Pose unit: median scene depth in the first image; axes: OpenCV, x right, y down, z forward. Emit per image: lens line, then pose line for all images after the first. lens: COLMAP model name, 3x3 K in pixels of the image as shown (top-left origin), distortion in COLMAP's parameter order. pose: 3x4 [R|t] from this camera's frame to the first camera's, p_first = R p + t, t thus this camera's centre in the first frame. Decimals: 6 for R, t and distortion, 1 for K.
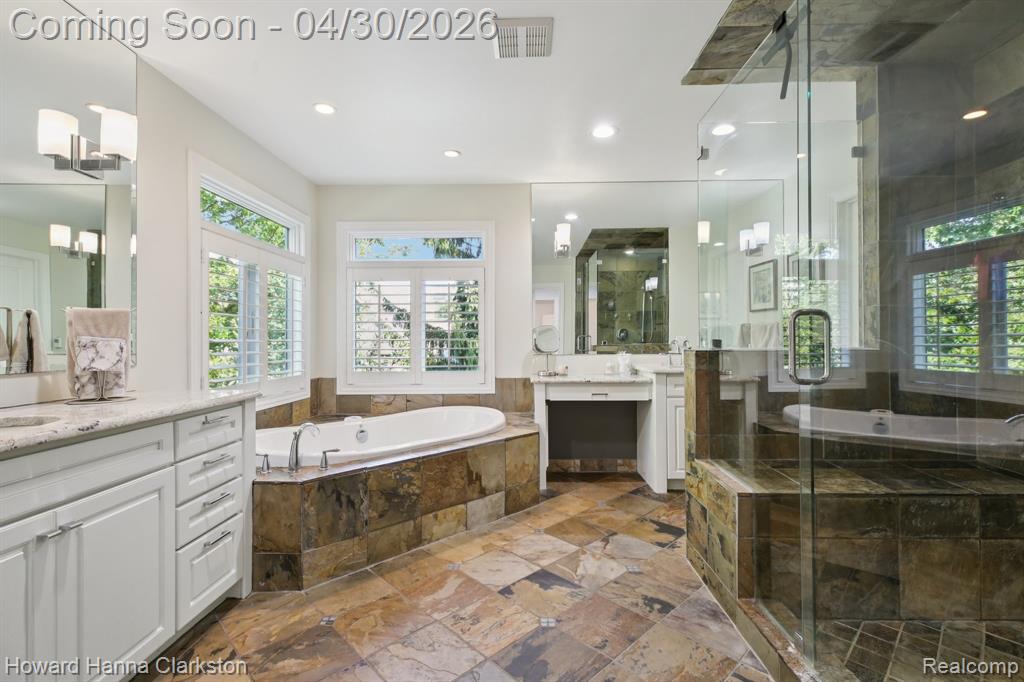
lens RADIAL K [[466.2, 0, 511.8], [0, 466.2, 337.9], [0, 0, 1]] dist [-0.026780, 0.000302]
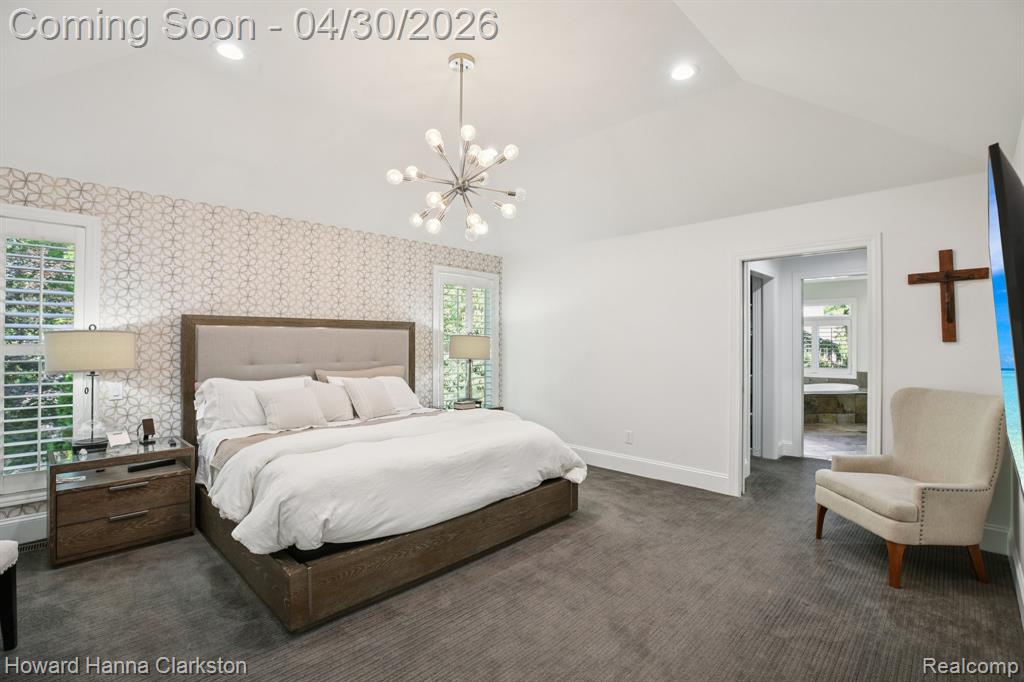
lens RADIAL K [[466.2, 0, 522.1], [0, 466.2, 338.7], [0, 0, 1]] dist [-0.026780, 0.000302]
pose [[0.719767, -0.004214, -0.694203, 0.586955], [-0.000285, 0.999980, -0.006366, -0.101035], [0.694216, 0.004780, 0.719751, -2.934510]]
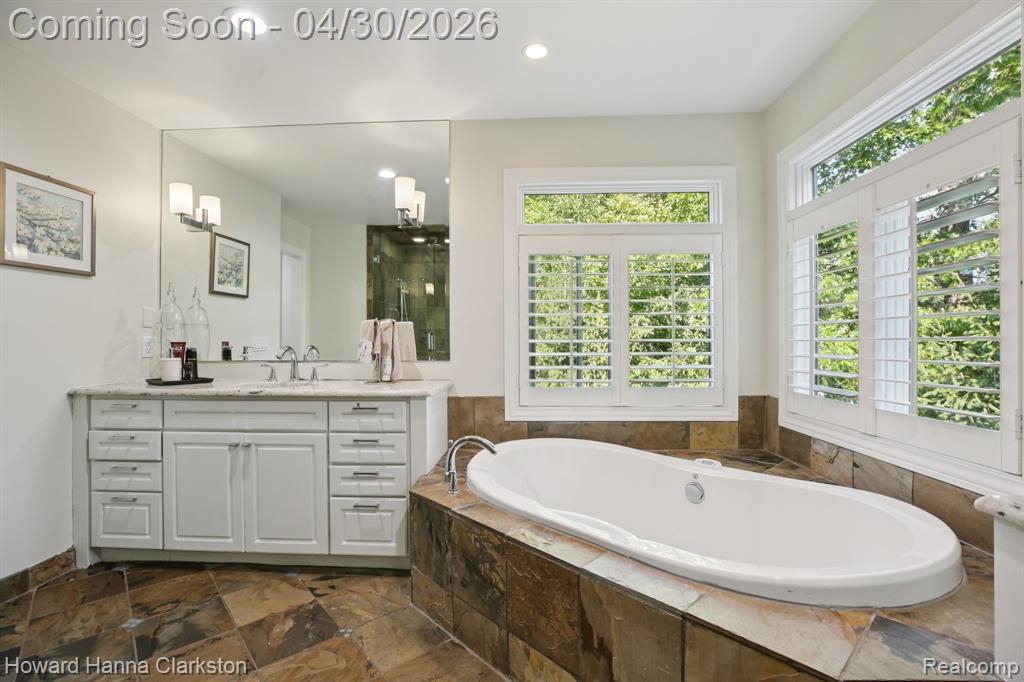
lens RADIAL K [[466.2, 0, 511.7], [0, 466.2, 337.5], [0, 0, 1]] dist [-0.026780, 0.000302]
pose [[-0.019292, 0.008197, -0.999780, 0.484156], [0.007357, 0.999940, 0.008056, -0.012230], [0.999787, -0.007200, -0.019351, 1.191299]]
